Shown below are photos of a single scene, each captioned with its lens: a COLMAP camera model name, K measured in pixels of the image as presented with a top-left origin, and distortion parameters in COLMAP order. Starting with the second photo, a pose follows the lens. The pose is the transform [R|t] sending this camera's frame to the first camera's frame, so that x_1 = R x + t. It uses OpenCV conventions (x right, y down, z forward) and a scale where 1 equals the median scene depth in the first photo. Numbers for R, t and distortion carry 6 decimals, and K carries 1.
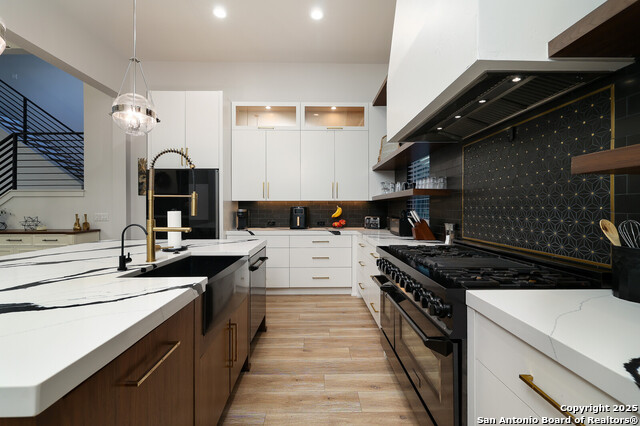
lens RADIAL K [[271.6, 0, 317.9], [0, 271.6, 209.5], [0, 0, 1]] dist [0.001351, -0.000017]
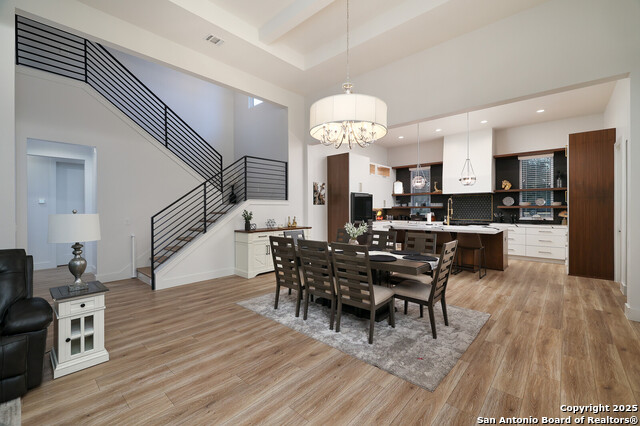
lens RADIAL K [[271.6, 0, 317.9], [0, 271.6, 209.5], [0, 0, 1]] dist [0.001351, -0.000017]
pose [[0.685464, 0.000634, 0.728106, -1.862503], [0.003657, 0.999984, -0.004314, -0.015704], [-0.728097, 0.005619, 0.685451, -0.153747]]
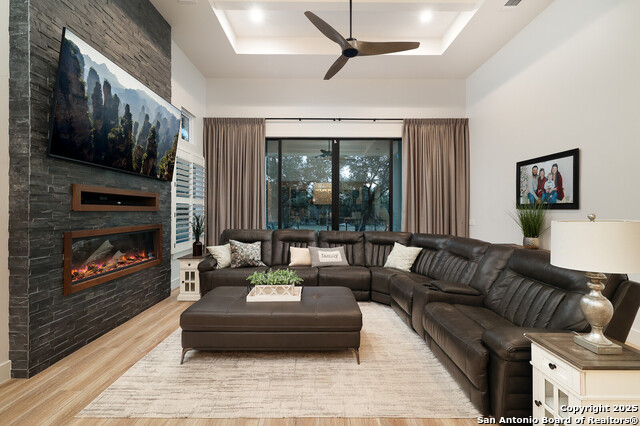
lens RADIAL K [[271.6, 0, 317.9], [0, 271.6, 209.5], [0, 0, 1]] dist [0.001351, -0.000017]
pose [[-0.015791, 0.002981, -0.999871, -1.460716], [-0.011505, 0.999929, 0.003163, -0.020950], [0.999809, 0.011554, -0.015756, 0.257831]]
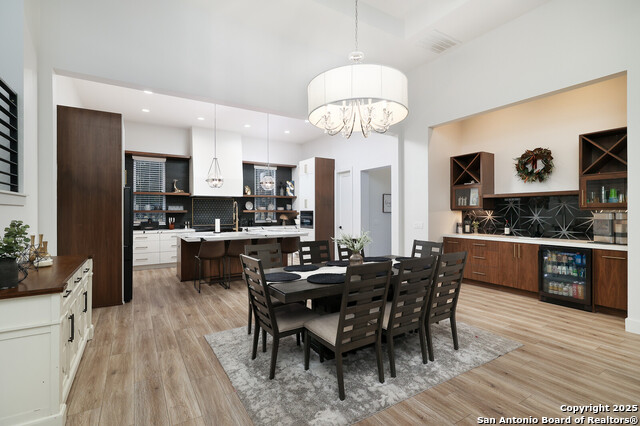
lens RADIAL K [[303.7, 0, 319.4], [0, 303.7, 213.0], [0, 0, 1]] dist [0.000165, 0.000047]
pose [[-0.515024, 0.002236, 0.857173, -1.760885], [0.010378, 0.999940, 0.003627, -0.026576], [-0.857113, 0.010764, -0.515016, 0.791702]]
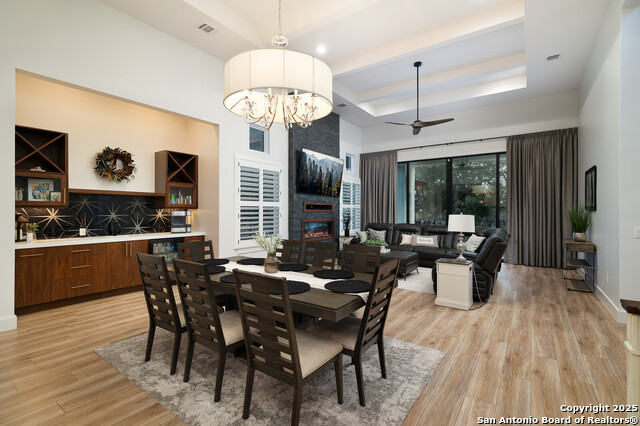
lens RADIAL K [[295.2, 0, 321.6], [0, 295.2, 209.8], [0, 0, 1]] dist [-0.000153, 0.000101]
pose [[-0.587767, -0.000195, -0.809030, -0.723246], [-0.006478, 0.999969, 0.004465, -0.029983], [0.809004, 0.007865, -0.587750, 0.803537]]
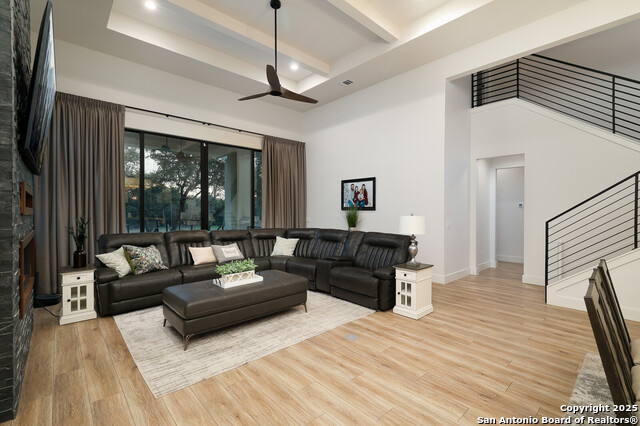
lens RADIAL K [[286.6, 0, 318.4], [0, 286.6, 210.6], [0, 0, 1]] dist [0.000447, 0.000341]
pose [[0.661268, 0.006303, -0.750123, -1.323072], [-0.010385, 0.999946, -0.000753, -0.022671], [0.750078, 0.008288, 0.661298, -0.222406]]
